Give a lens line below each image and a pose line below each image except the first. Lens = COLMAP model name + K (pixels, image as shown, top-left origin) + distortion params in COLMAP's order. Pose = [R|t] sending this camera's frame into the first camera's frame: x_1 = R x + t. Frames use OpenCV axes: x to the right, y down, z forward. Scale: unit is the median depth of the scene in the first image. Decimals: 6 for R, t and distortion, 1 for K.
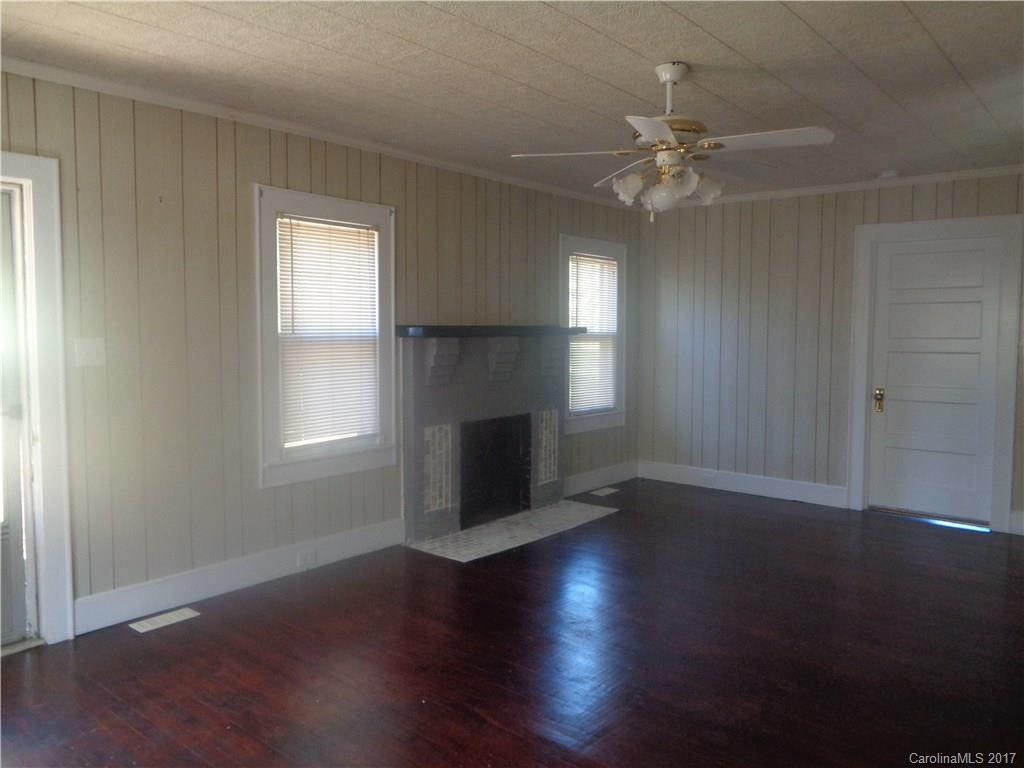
lens RADIAL K [[771.2, 0, 518.4], [0, 771.2, 378.8], [0, 0, 1]] dist [-0.000334, -0.000090]
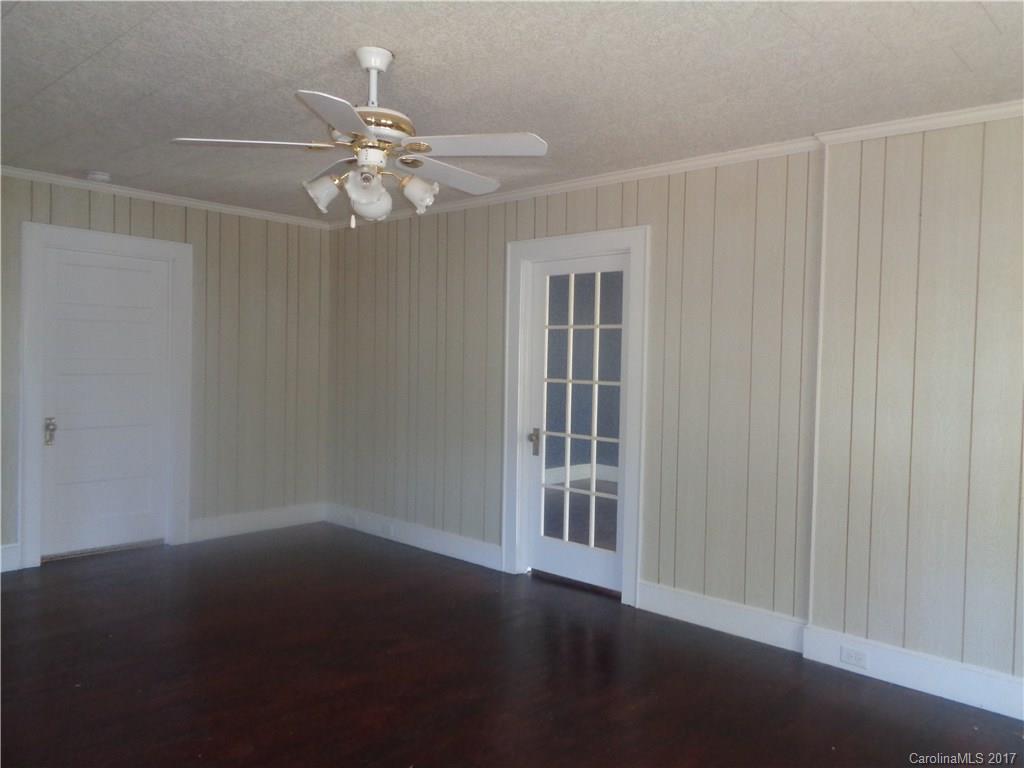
lens RADIAL K [[771.2, 0, 518.4], [0, 771.2, 378.8], [0, 0, 1]] dist [-0.000334, -0.000090]
pose [[0.046469, -0.032760, 0.998382, -0.400766], [0.045936, 0.998475, 0.030625, -0.036372], [-0.997863, 0.044439, 0.047903, 0.488080]]
